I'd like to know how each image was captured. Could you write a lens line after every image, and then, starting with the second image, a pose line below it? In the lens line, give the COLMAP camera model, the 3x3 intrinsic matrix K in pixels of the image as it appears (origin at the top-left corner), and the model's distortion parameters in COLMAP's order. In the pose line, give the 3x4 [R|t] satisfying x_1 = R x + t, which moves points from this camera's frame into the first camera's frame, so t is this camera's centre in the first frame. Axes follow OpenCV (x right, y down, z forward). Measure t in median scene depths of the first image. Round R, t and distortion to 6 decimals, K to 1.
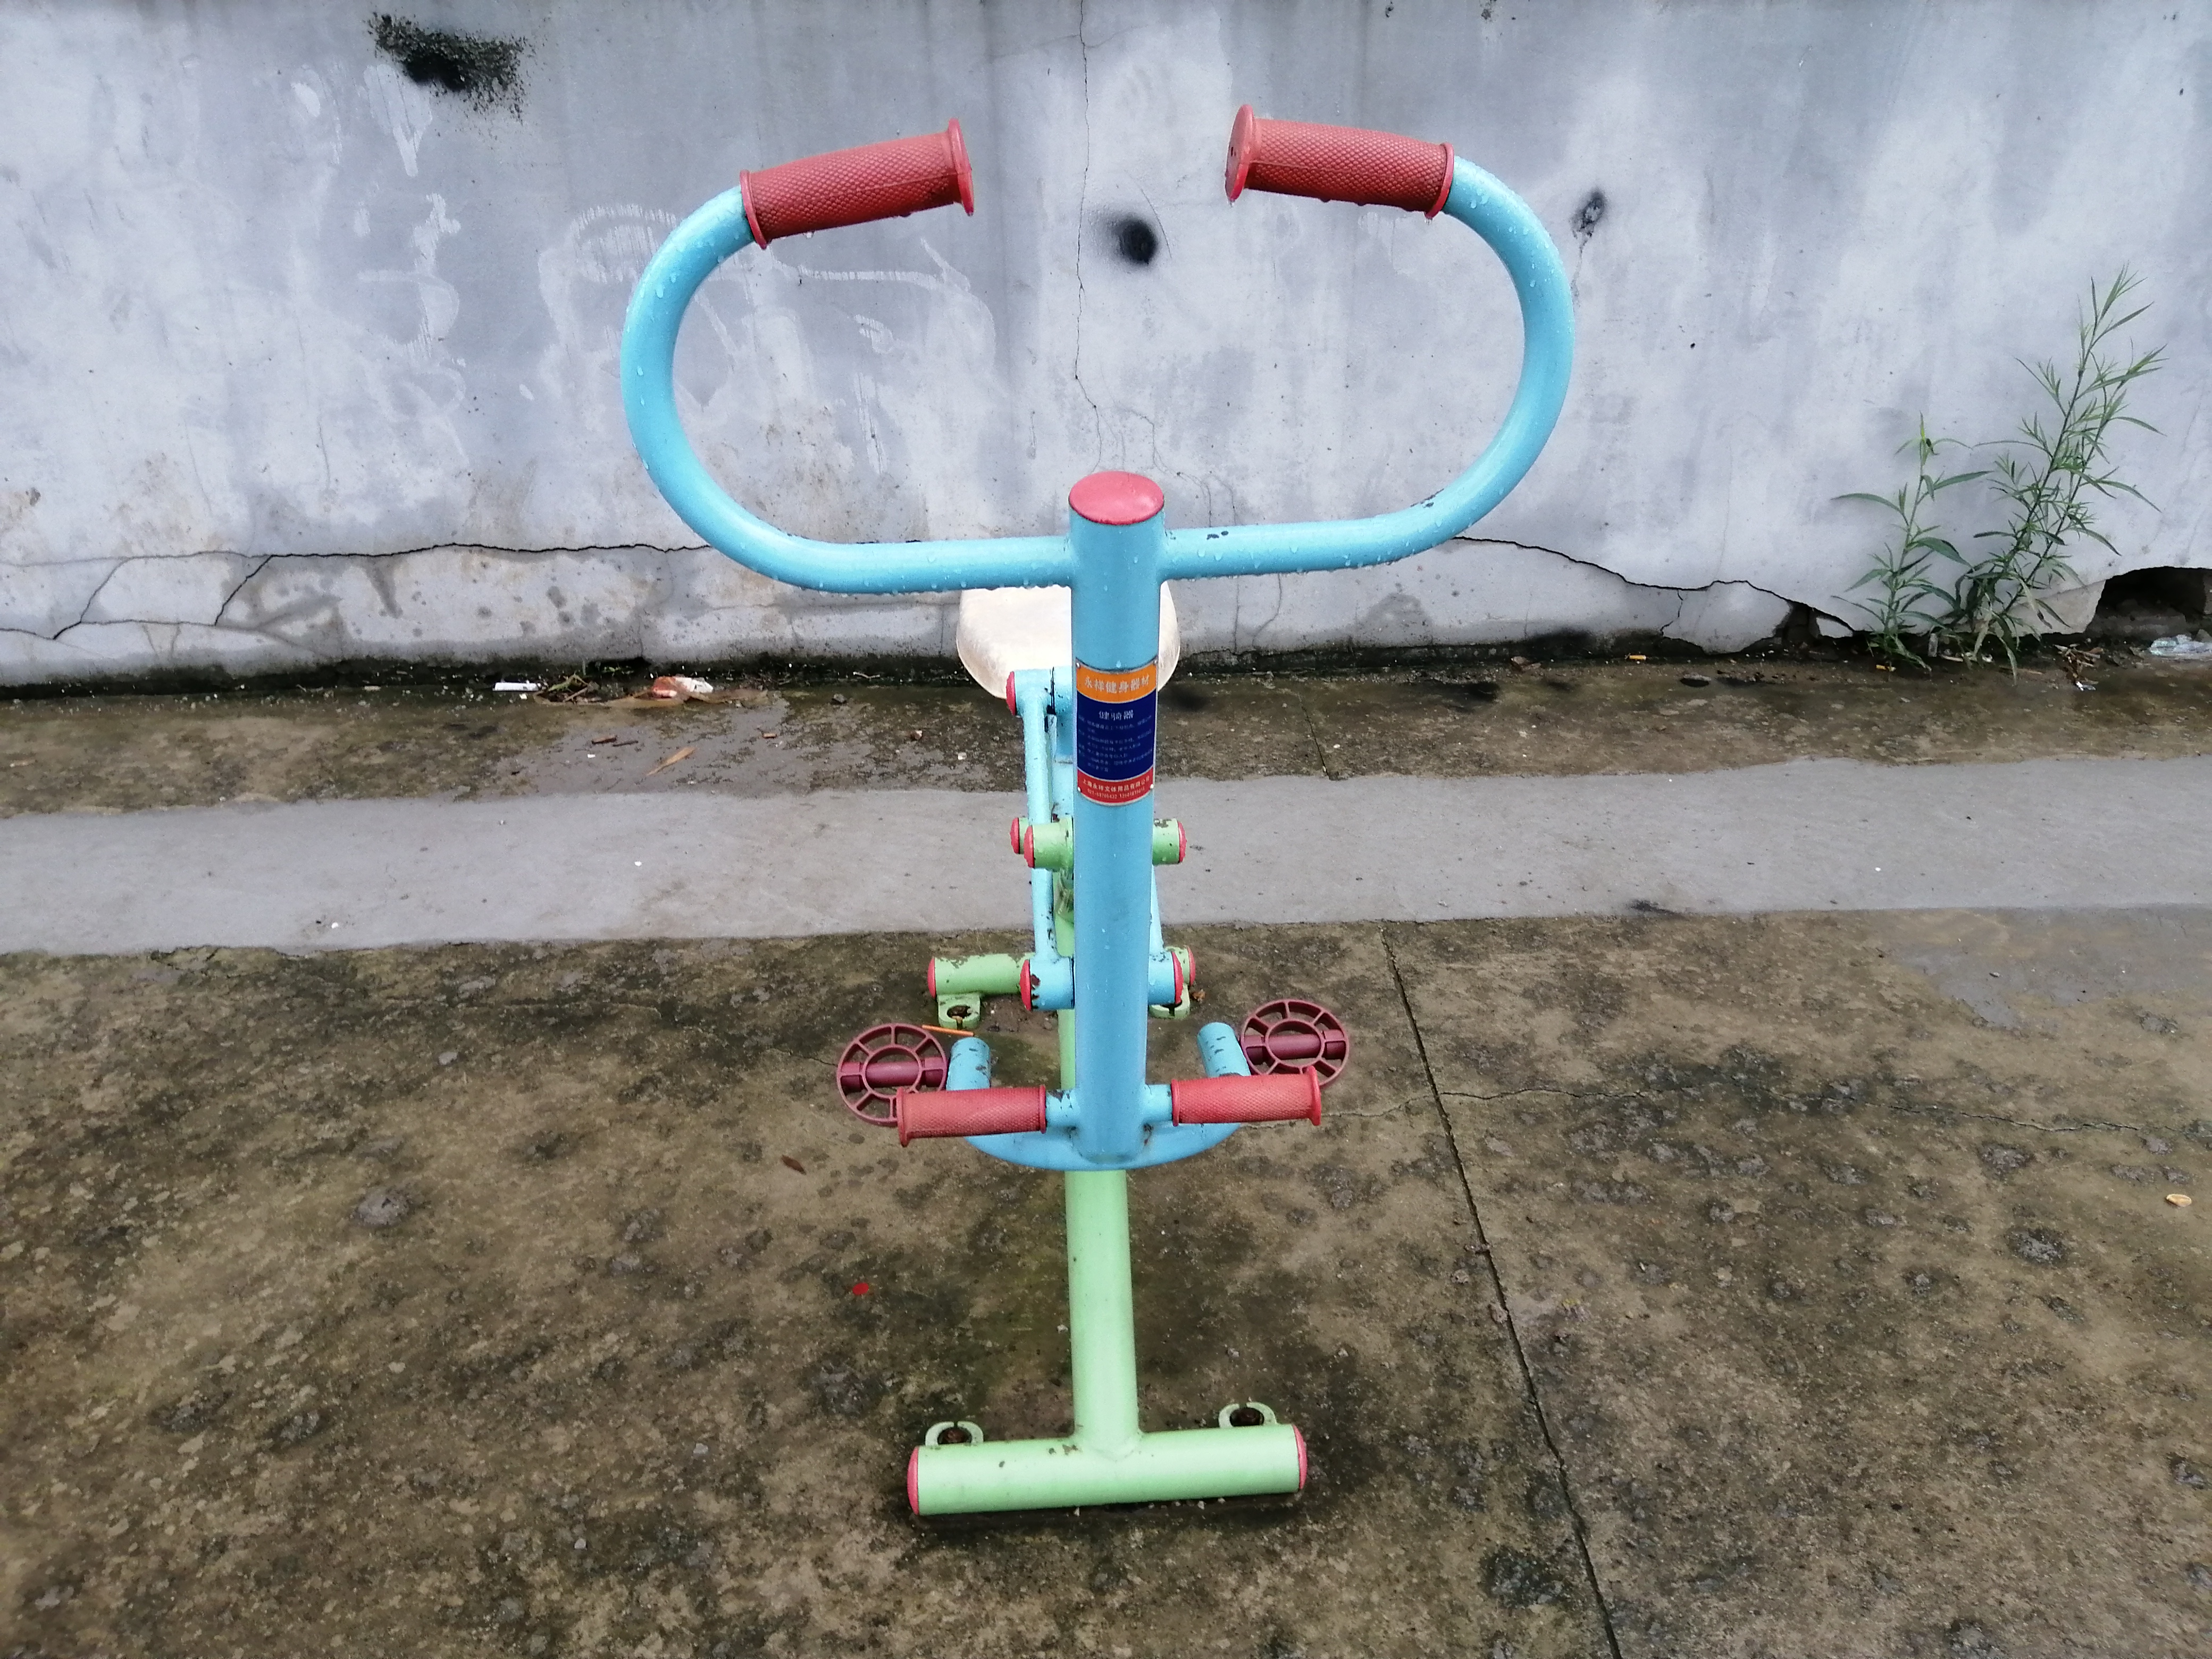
lens RADIAL K [[1674.5, 0, 1106.0], [0, 1674.5, 829.5], [0, 0, 1]] dist [0.009071, -0.044234]
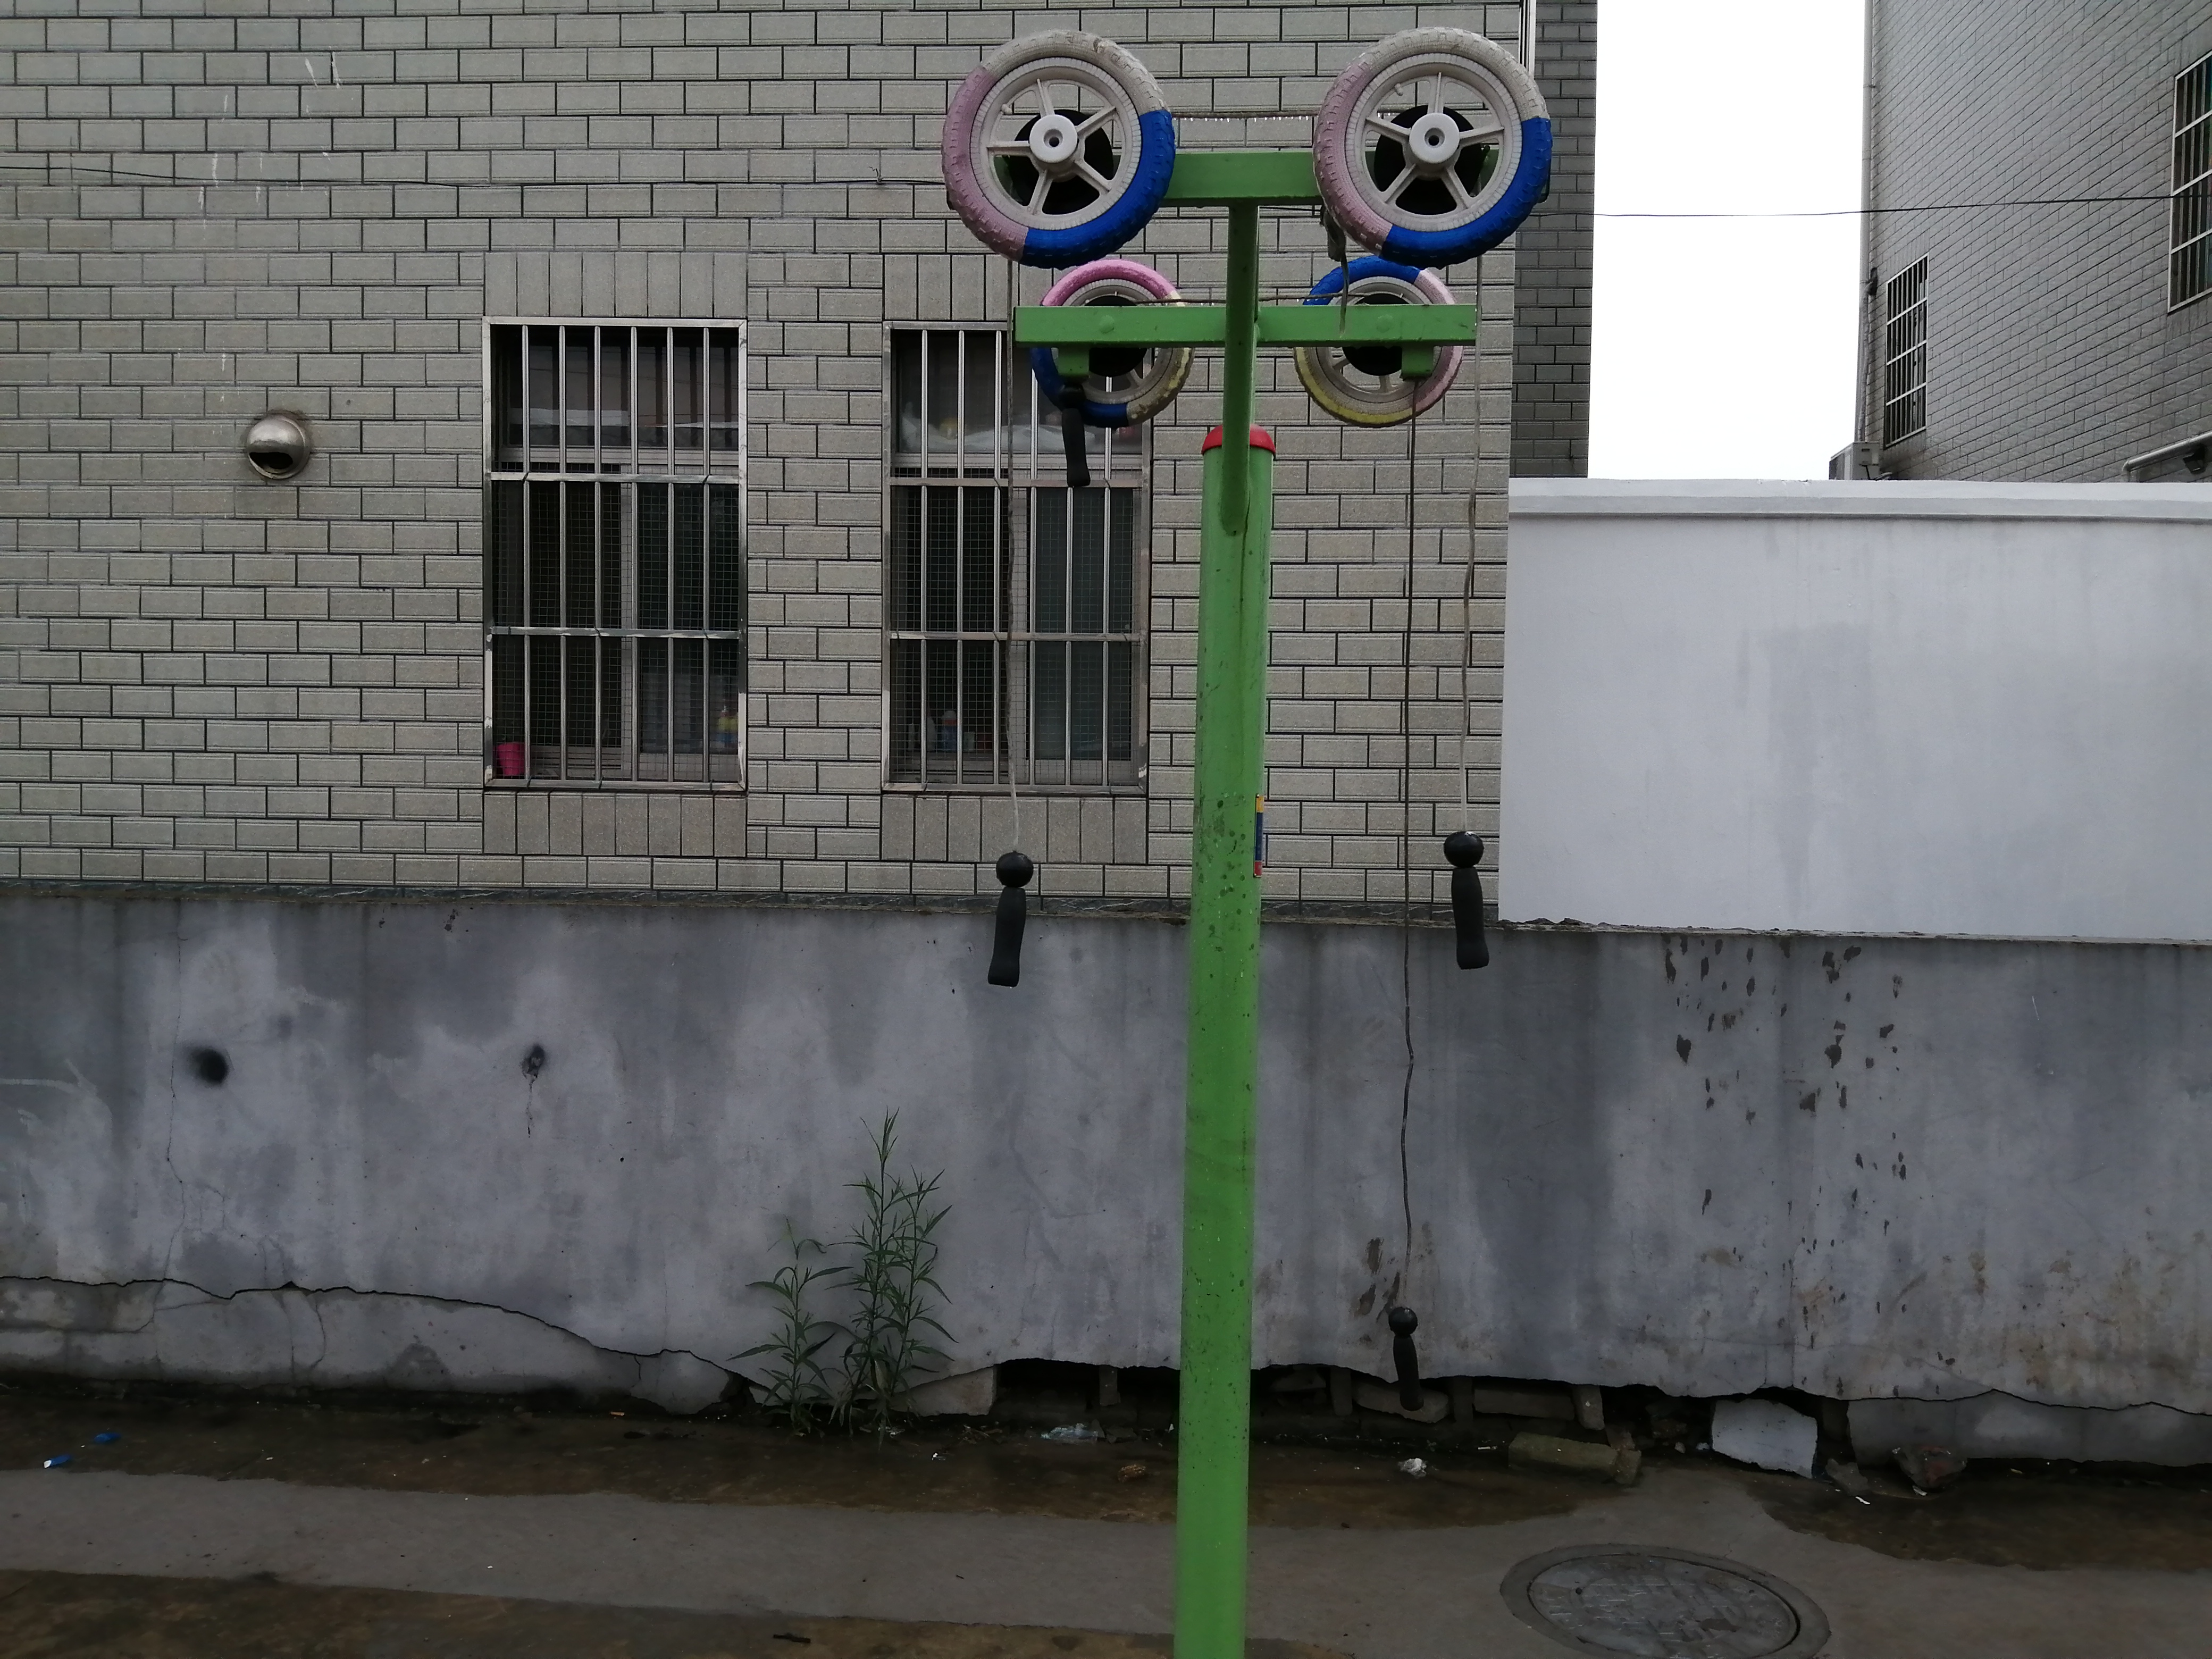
lens RADIAL K [[1674.5, 0, 1106.0], [0, 1674.5, 829.5], [0, 0, 1]] dist [0.009071, -0.044234]
pose [[0.993404, 0.023356, -0.112263, 0.864784], [-0.073928, 0.878847, -0.471342, 0.076300], [0.087653, 0.476532, 0.874777, -0.243938]]
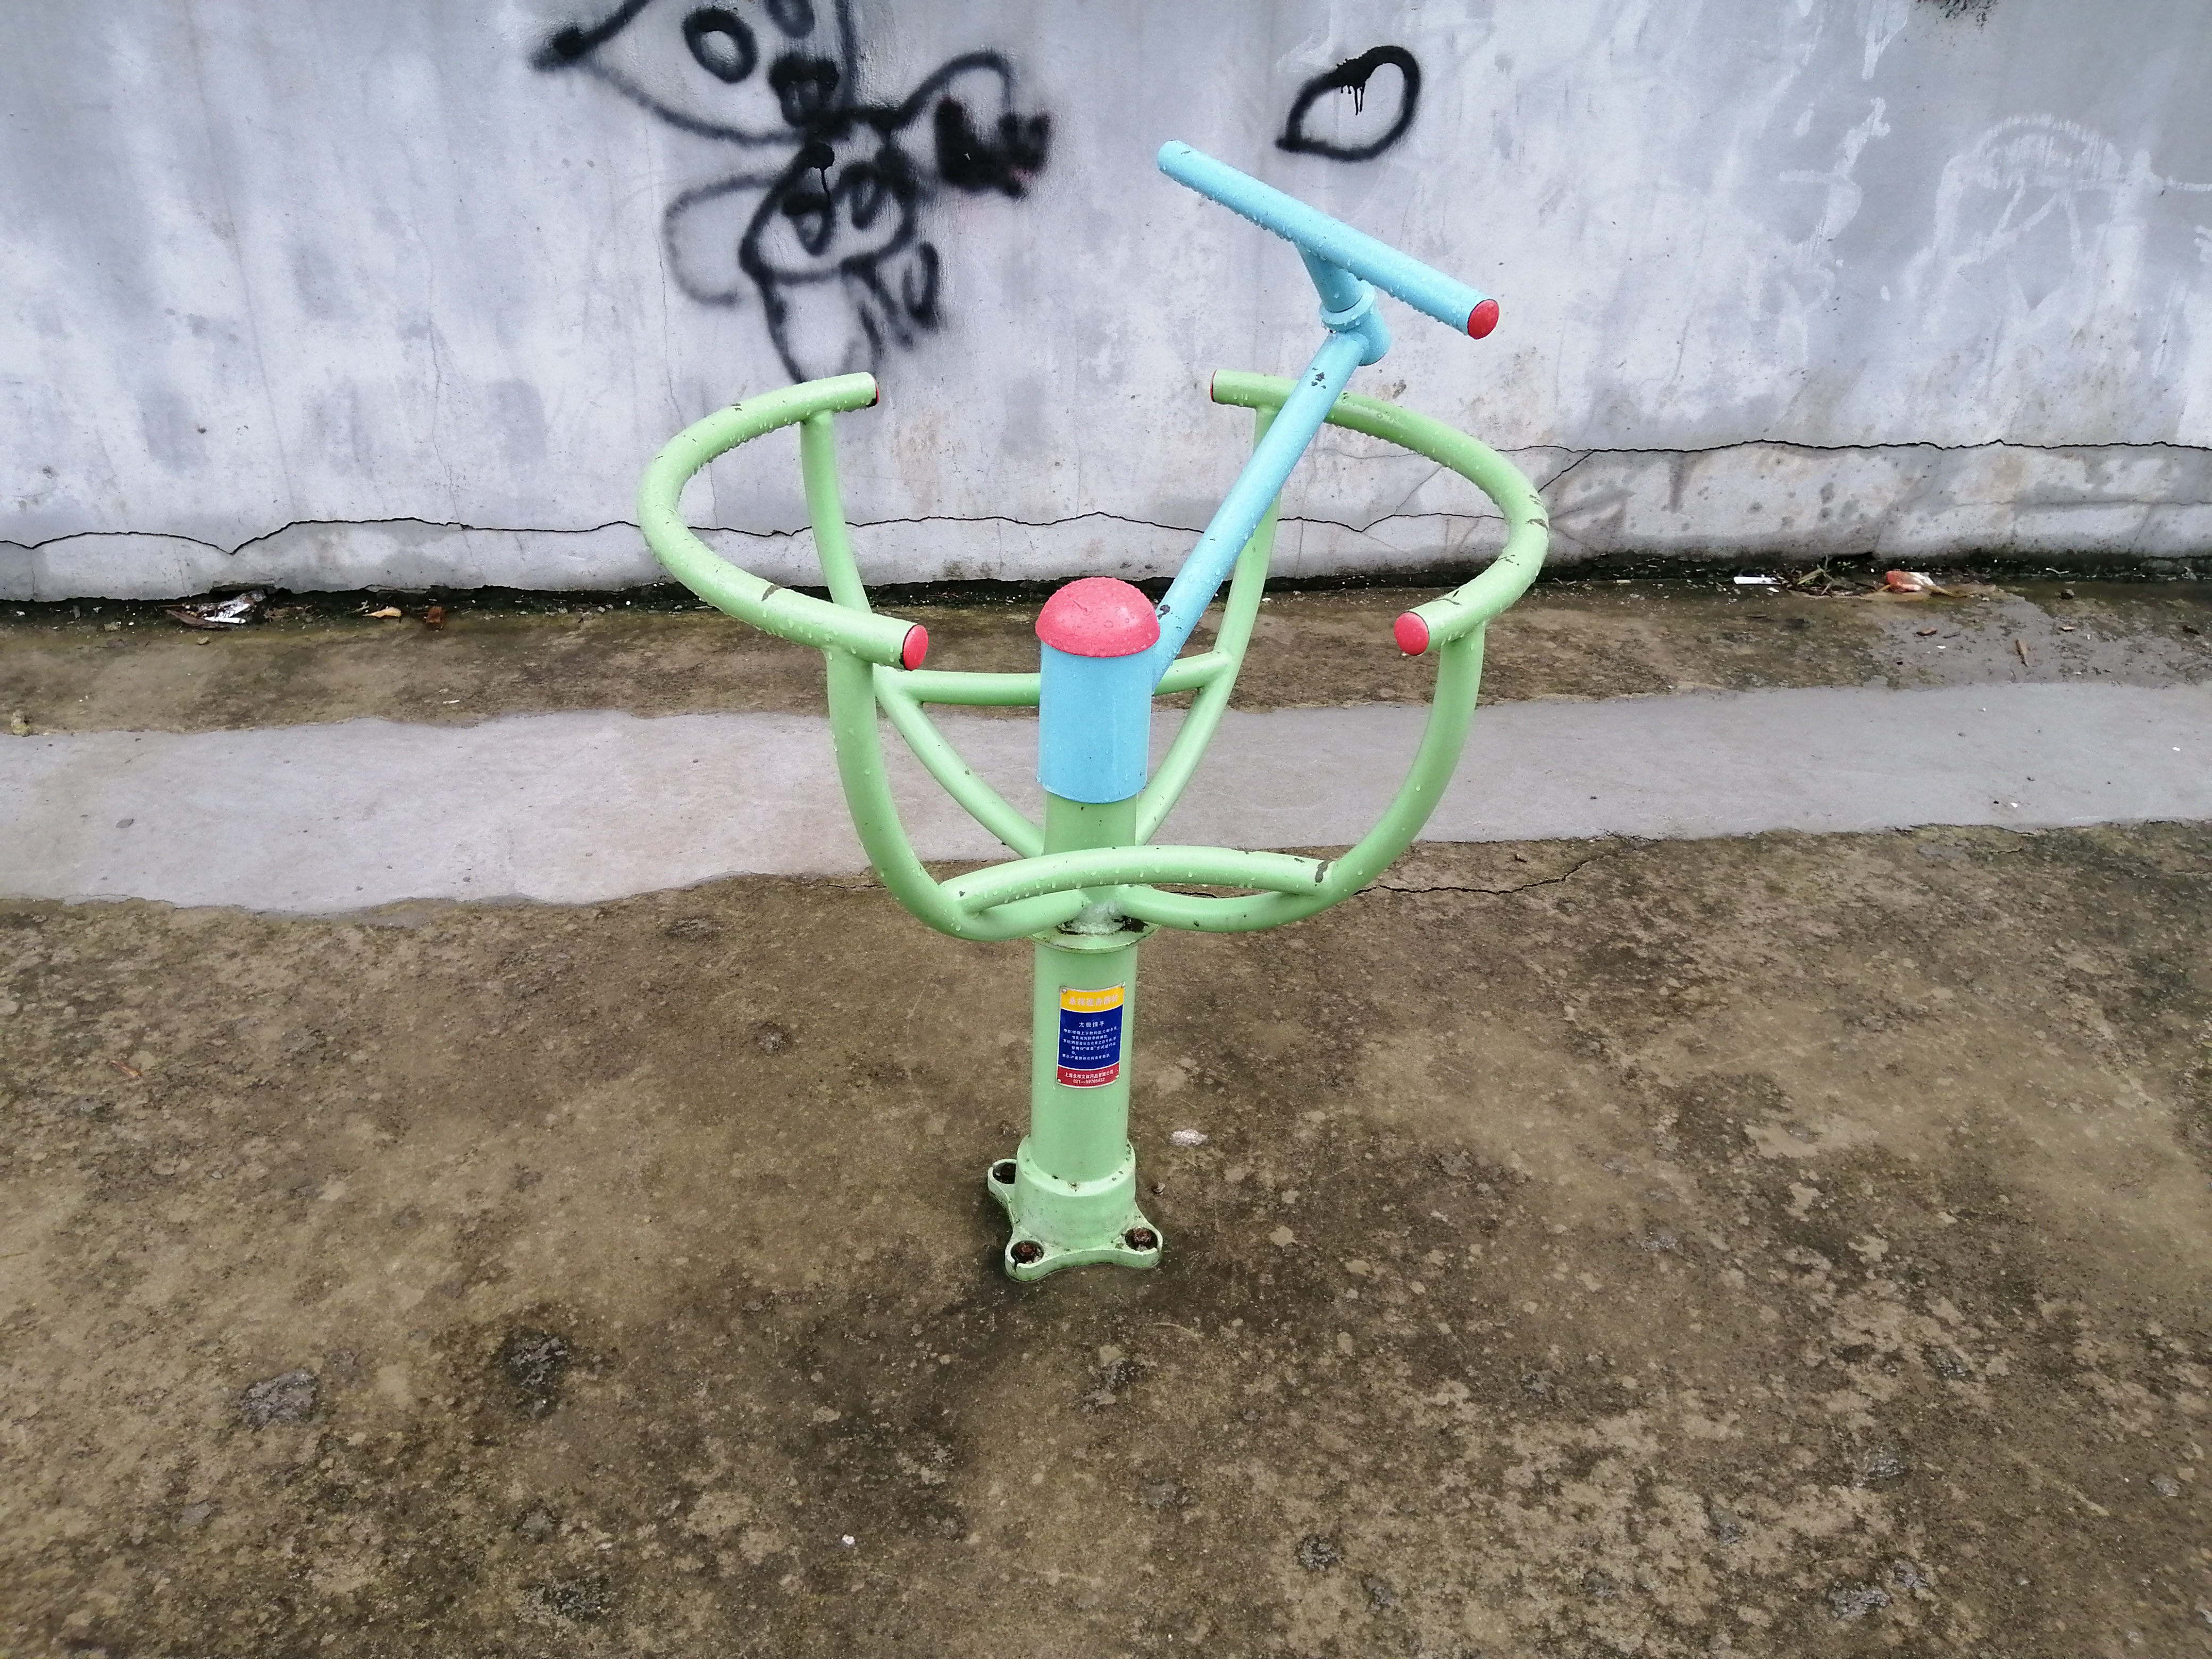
lens RADIAL K [[1674.5, 0, 1106.0], [0, 1674.5, 829.5], [0, 0, 1]] dist [0.009071, -0.044234]
pose [[0.997986, -0.008557, 0.062853, -0.865120], [0.005426, 0.998743, 0.049823, 0.015805], [-0.063201, -0.049382, 0.996778, -0.017131]]
